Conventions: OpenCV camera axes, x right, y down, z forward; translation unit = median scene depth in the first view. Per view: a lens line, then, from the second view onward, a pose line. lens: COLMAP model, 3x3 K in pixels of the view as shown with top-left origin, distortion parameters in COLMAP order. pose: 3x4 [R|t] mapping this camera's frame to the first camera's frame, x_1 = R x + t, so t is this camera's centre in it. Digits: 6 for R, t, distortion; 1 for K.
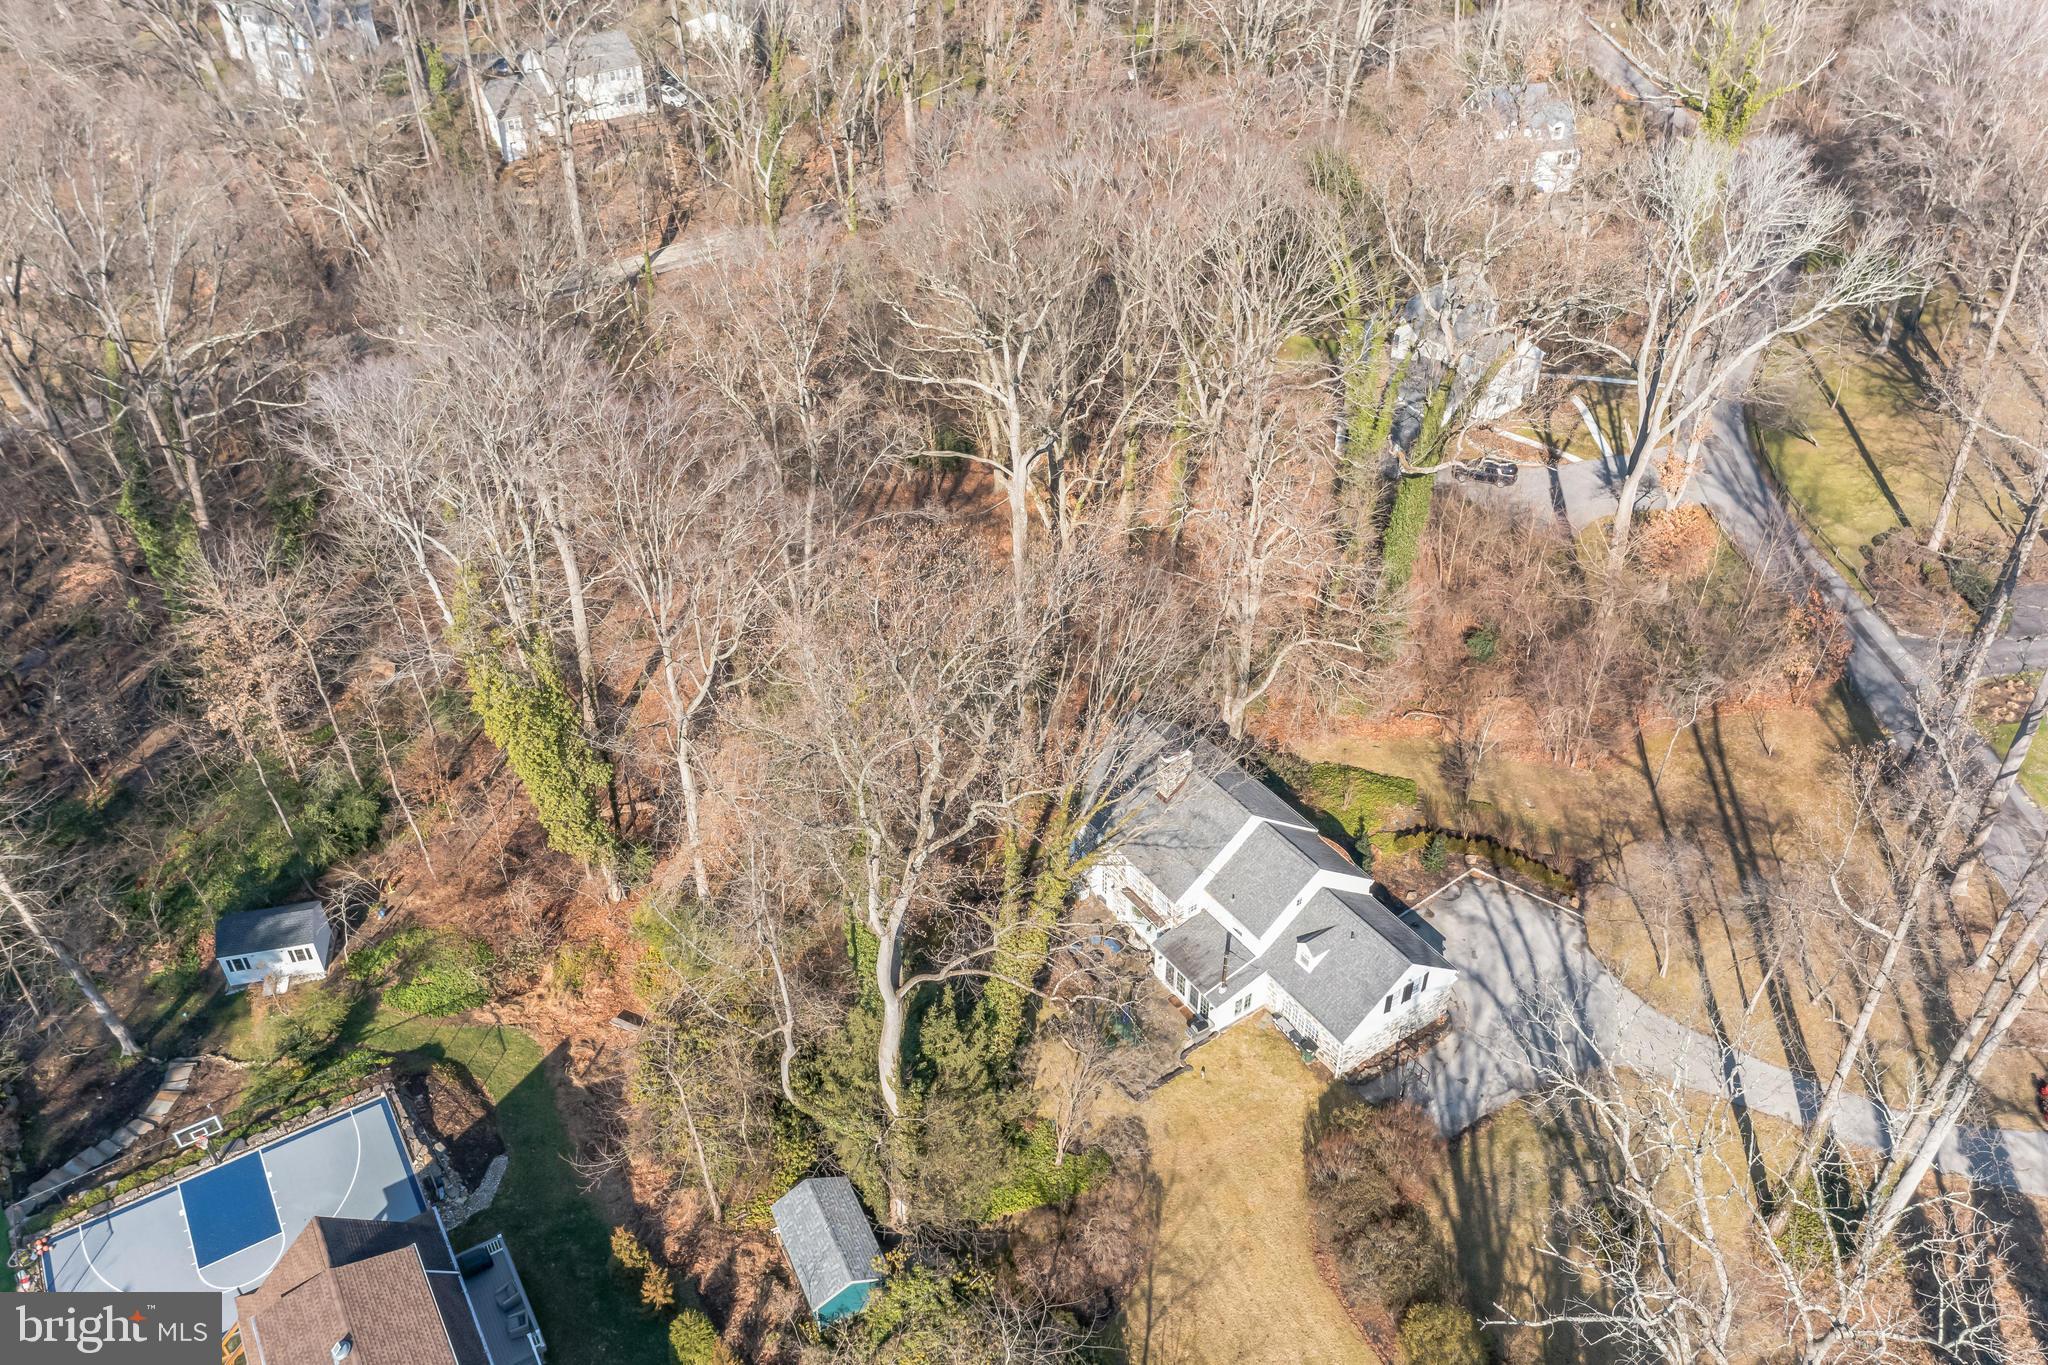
lens RADIAL K [[1661.4, 0, 1024.0], [0, 1661.4, 682.5], [0, 0, 1]] dist [-0.011621, -0.006241]
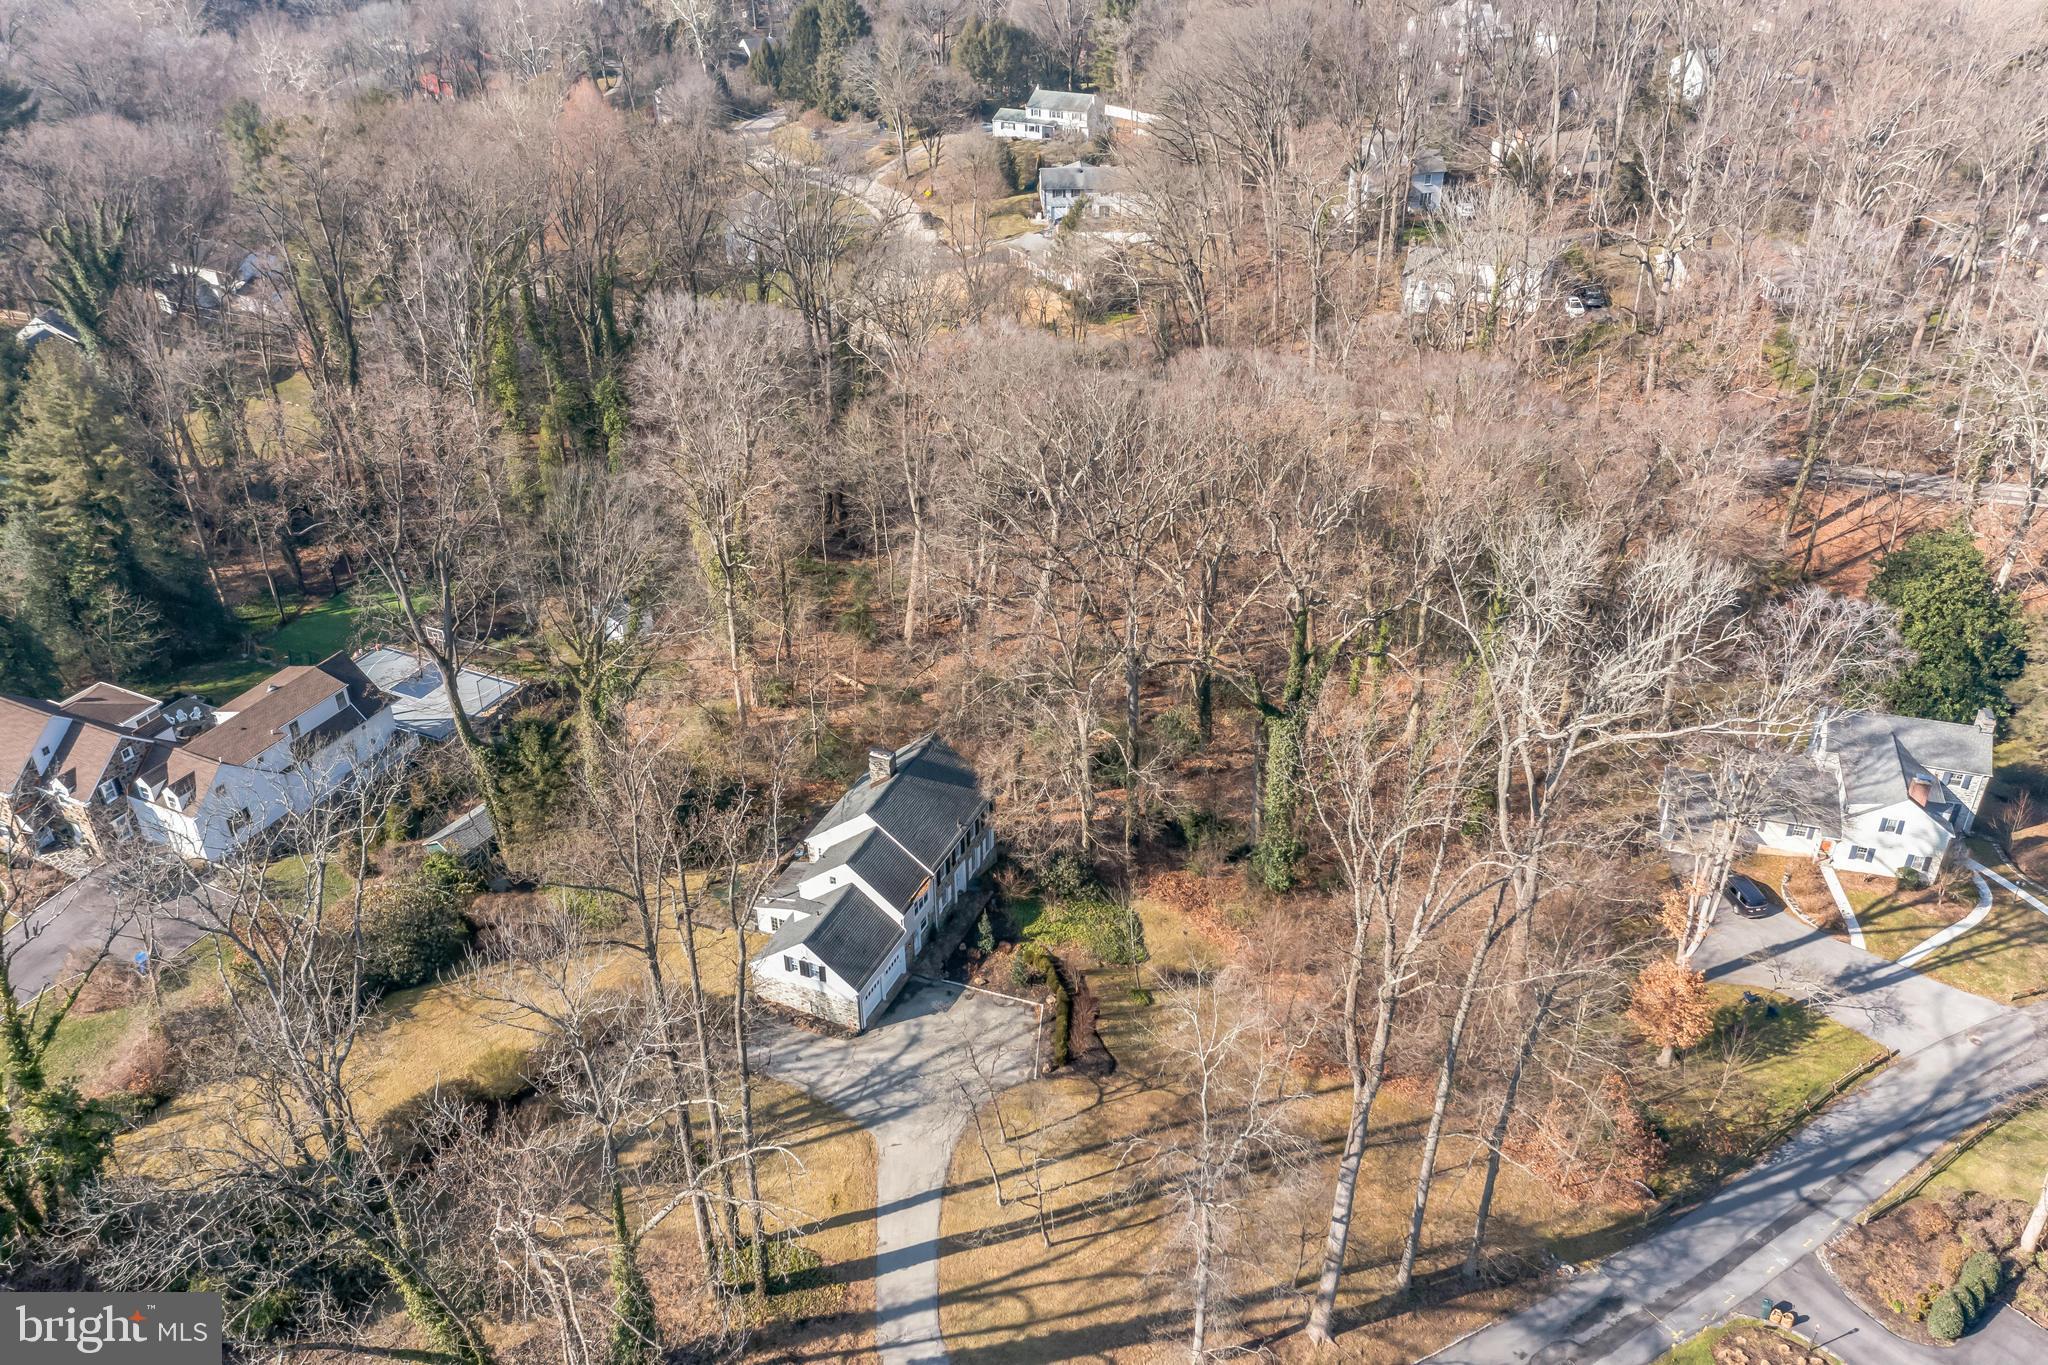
lens RADIAL K [[1673.6, 0, 1011.7], [0, 1673.6, 680.6], [0, 0, 1]] dist [-0.014504, -0.001838]
pose [[0.527205, 0.443279, -0.724954, 1.062131], [-0.510677, 0.847176, 0.146635, -0.246311], [0.679164, 0.292911, 0.673008, 0.179571]]
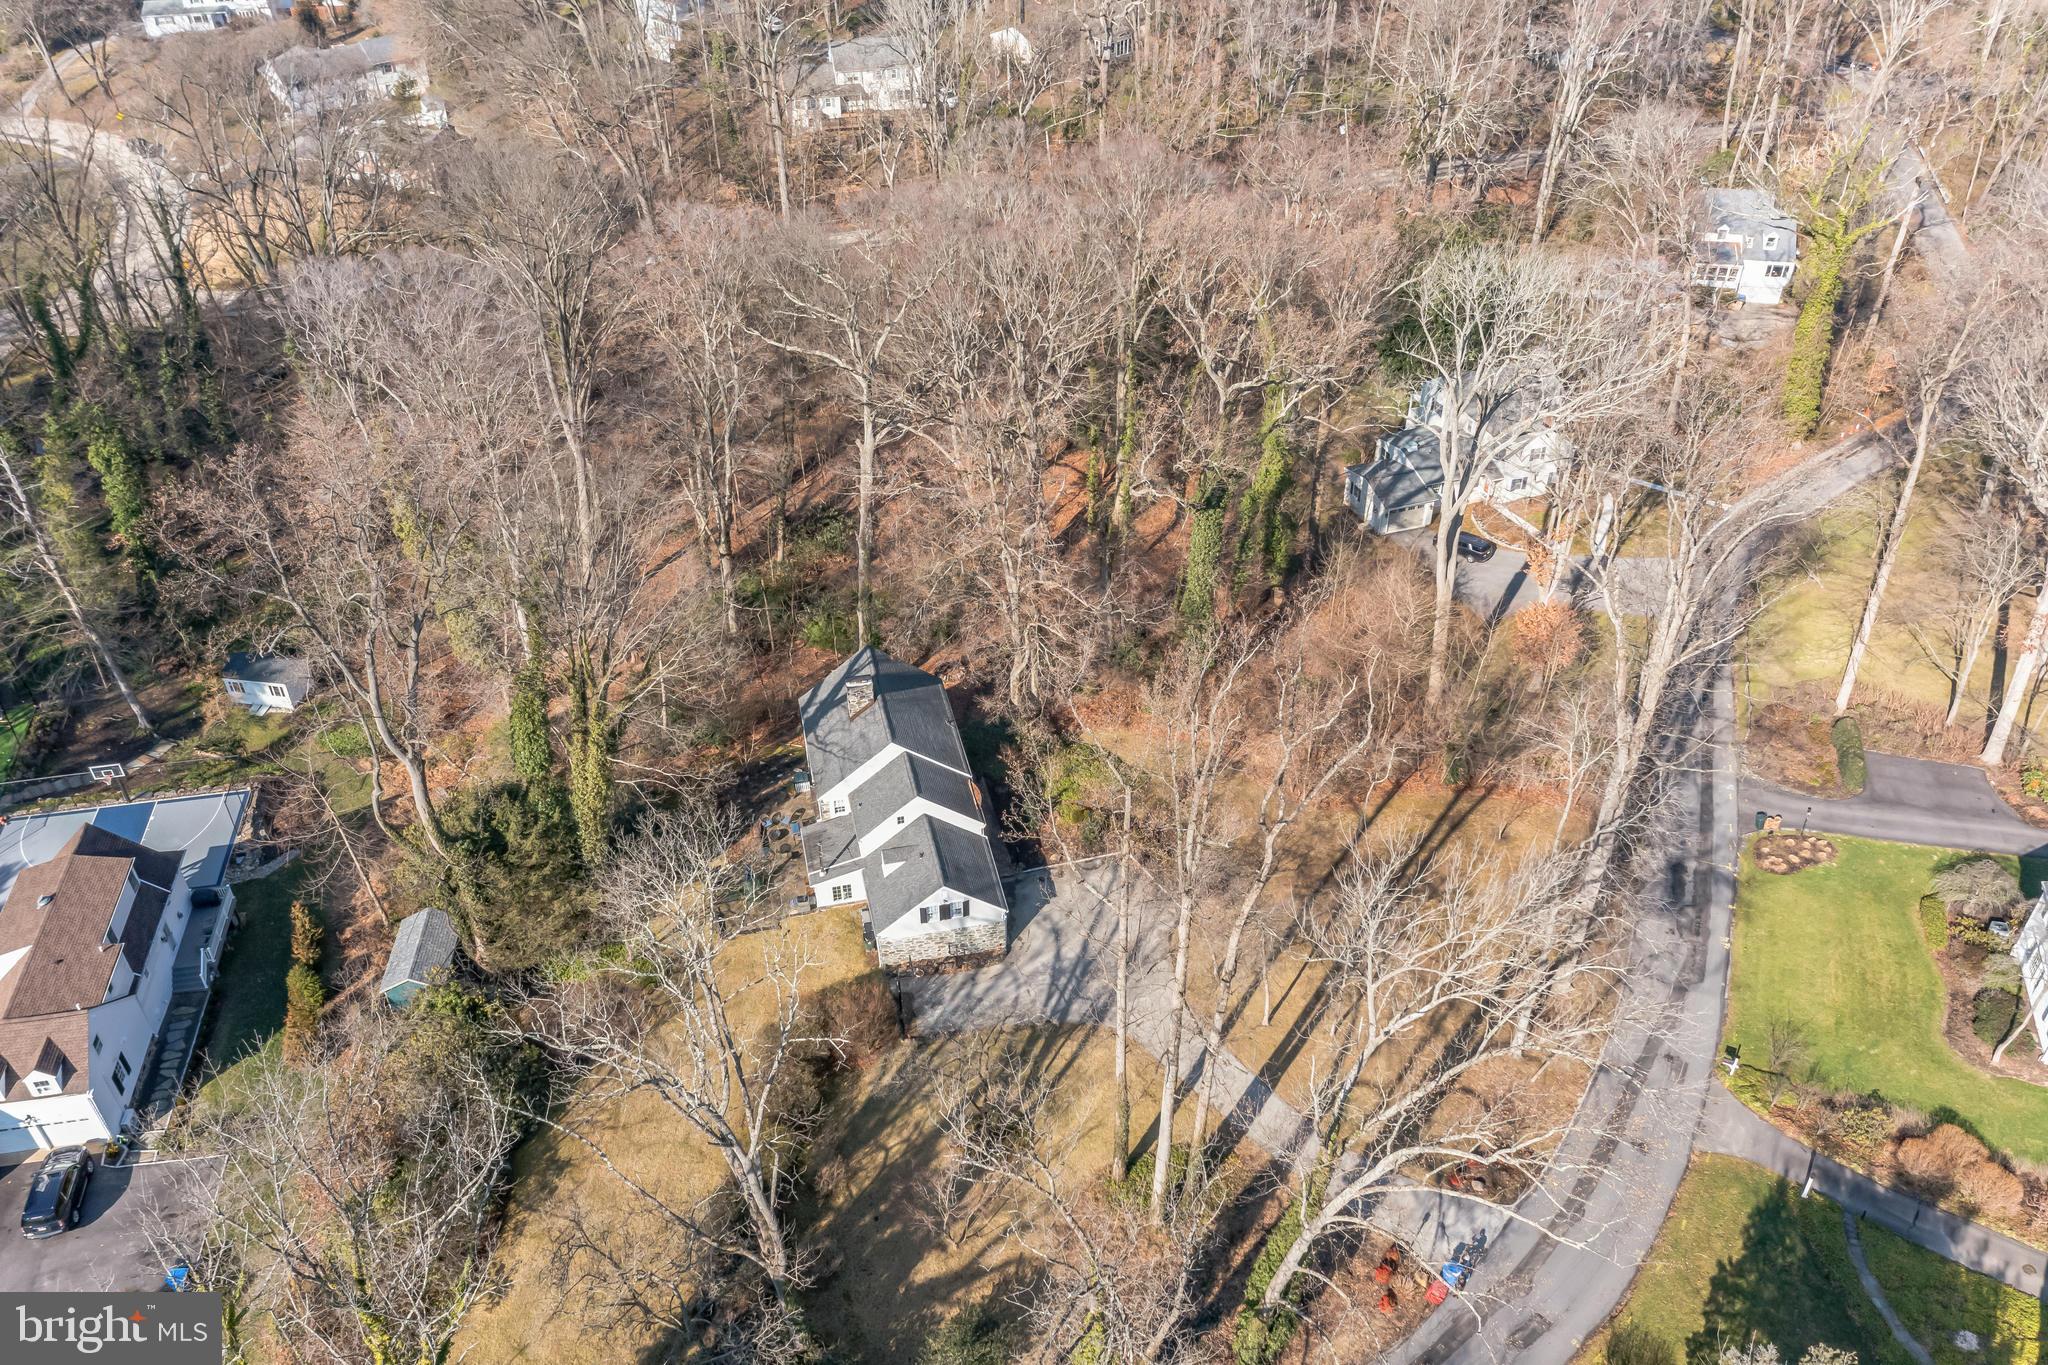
lens RADIAL K [[1673.6, 0, 1011.7], [0, 1673.6, 680.6], [0, 0, 1]] dist [-0.014504, -0.001838]
pose [[0.928152, 0.222666, -0.298250, 0.554868], [-0.225443, 0.973922, 0.025530, -0.012765], [0.296157, 0.043543, 0.954146, -0.117236]]
